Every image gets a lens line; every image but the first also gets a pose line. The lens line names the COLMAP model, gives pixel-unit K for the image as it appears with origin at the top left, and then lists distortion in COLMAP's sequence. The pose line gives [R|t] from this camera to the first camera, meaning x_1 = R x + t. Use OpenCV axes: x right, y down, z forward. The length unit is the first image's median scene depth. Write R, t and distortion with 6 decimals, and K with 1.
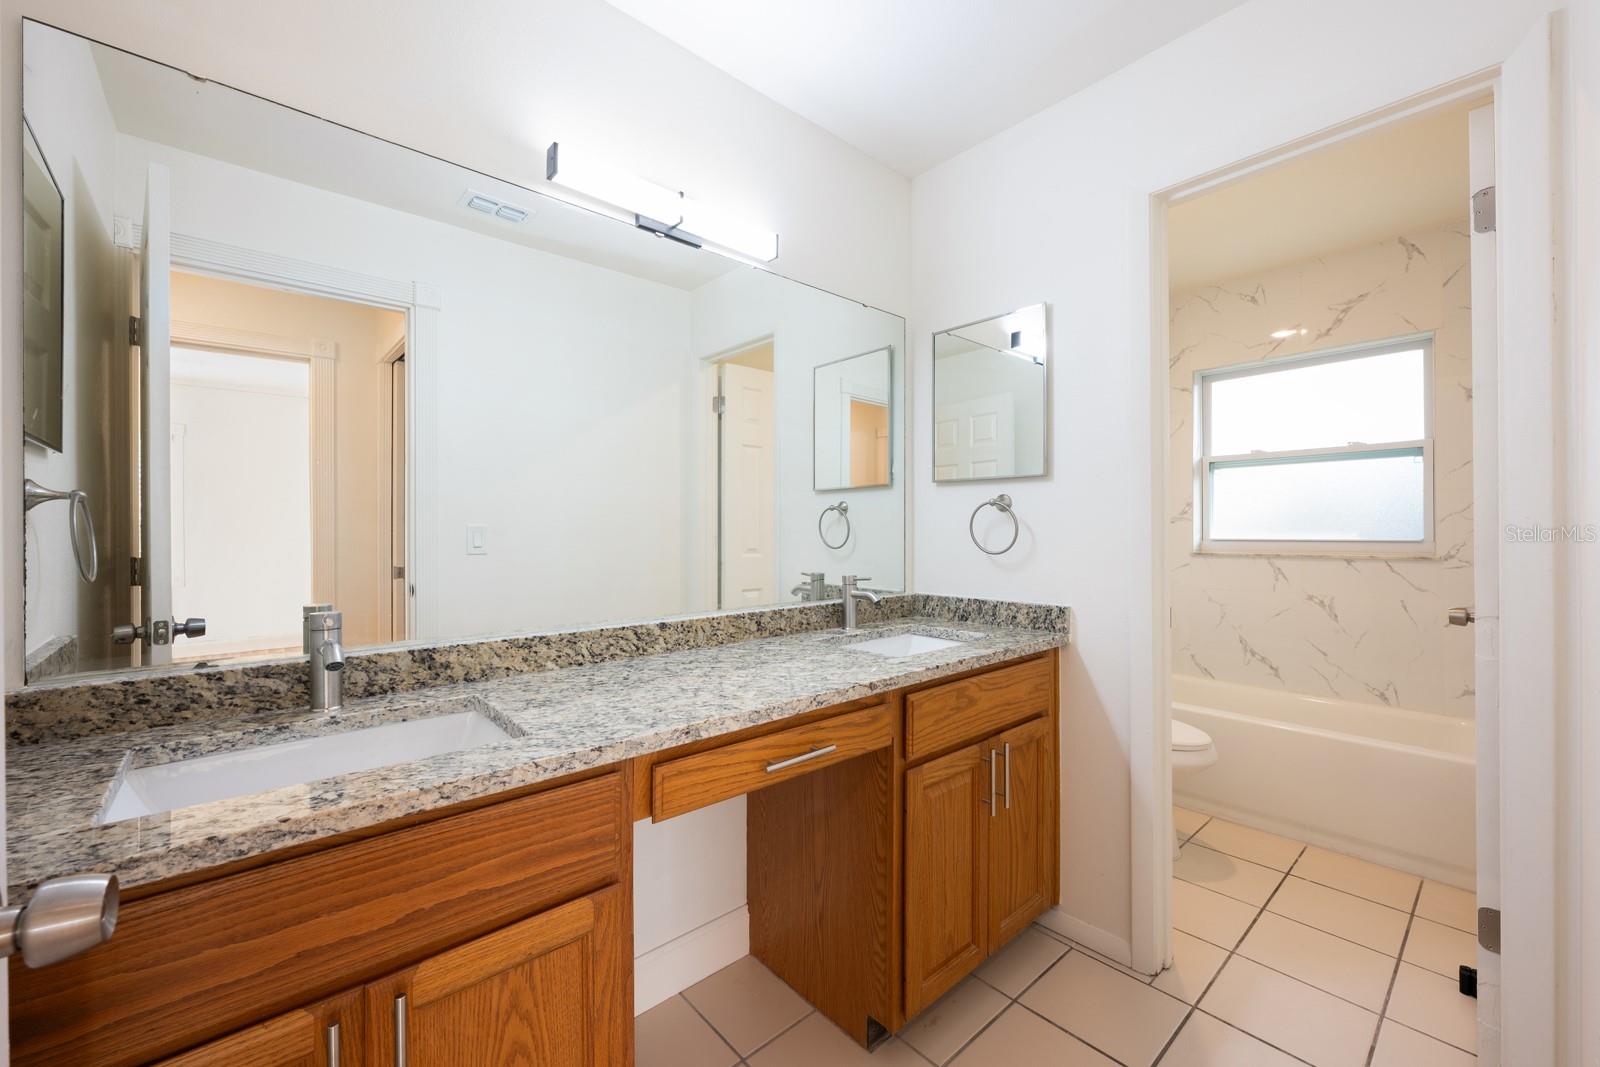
lens RADIAL K [[628.8, 0, 796.8], [0, 628.8, 539.2], [0, 0, 1]] dist [-0.000889, 0.000148]
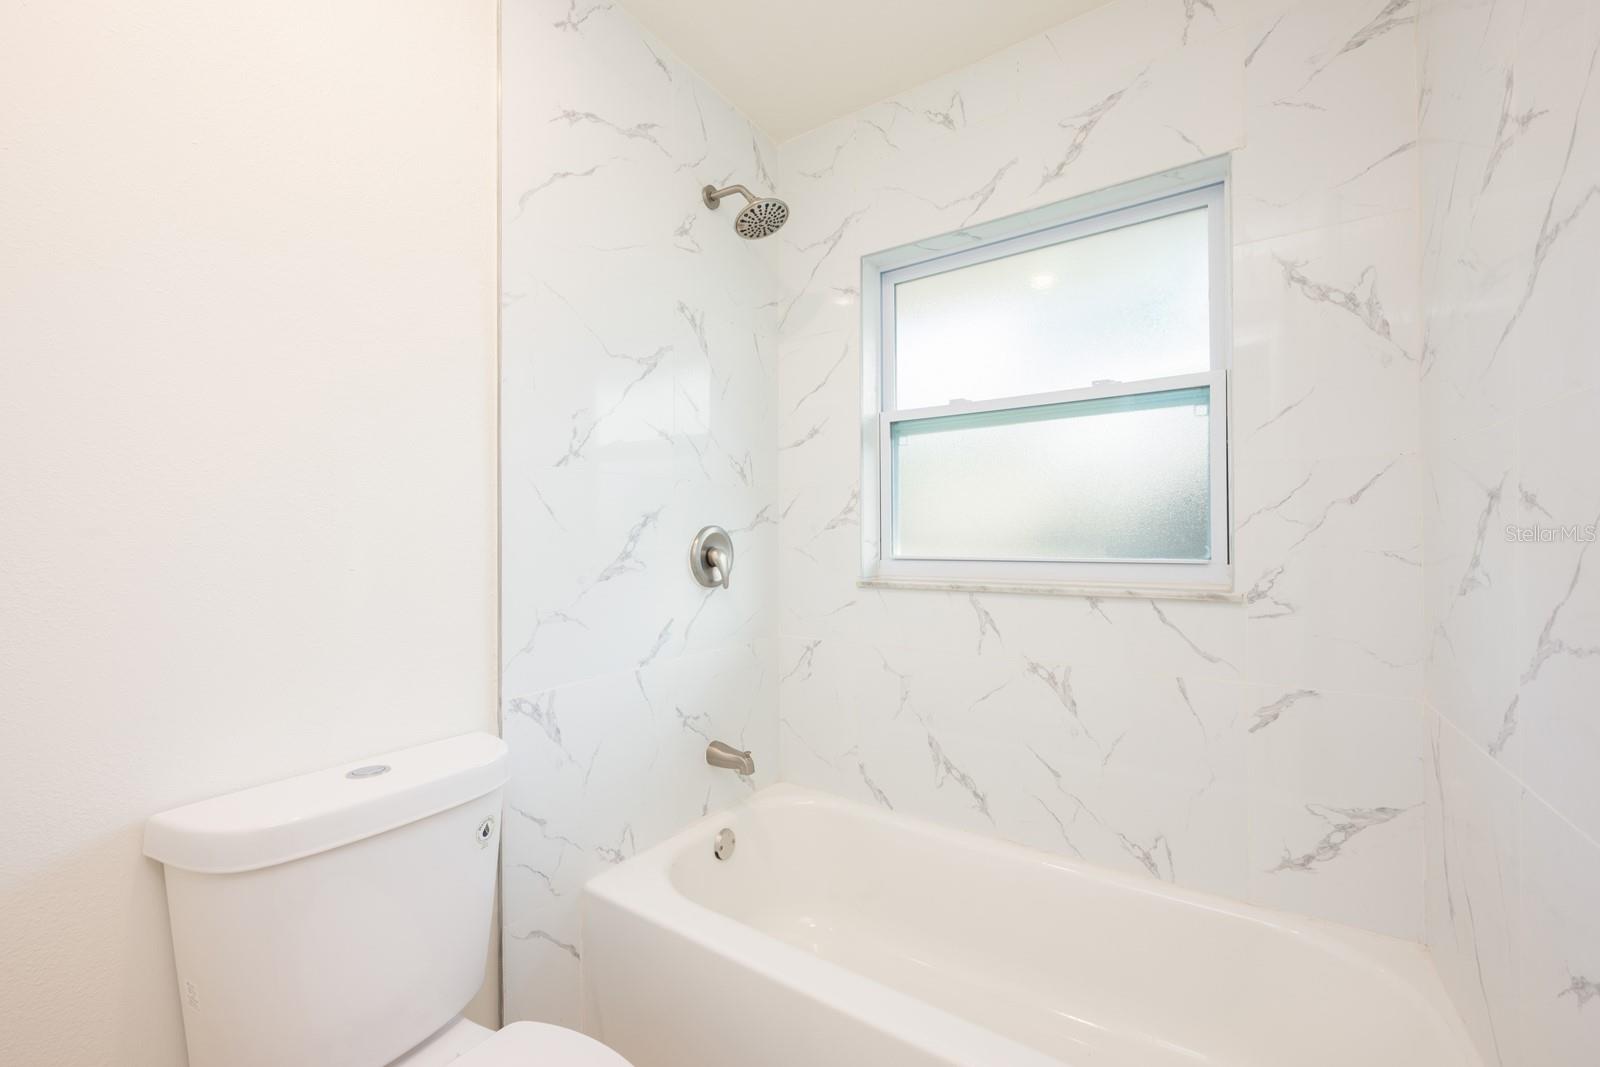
lens RADIAL K [[622.0, 0, 803.0], [0, 622.0, 547.0], [0, 0, 1]] dist [-0.000014, 0.000062]
pose [[0.960205, 0.000253, 0.279296, 0.461519], [0.000983, 0.999990, -0.004287, -0.007489], [-0.279294, 0.004391, 0.960196, 0.524350]]
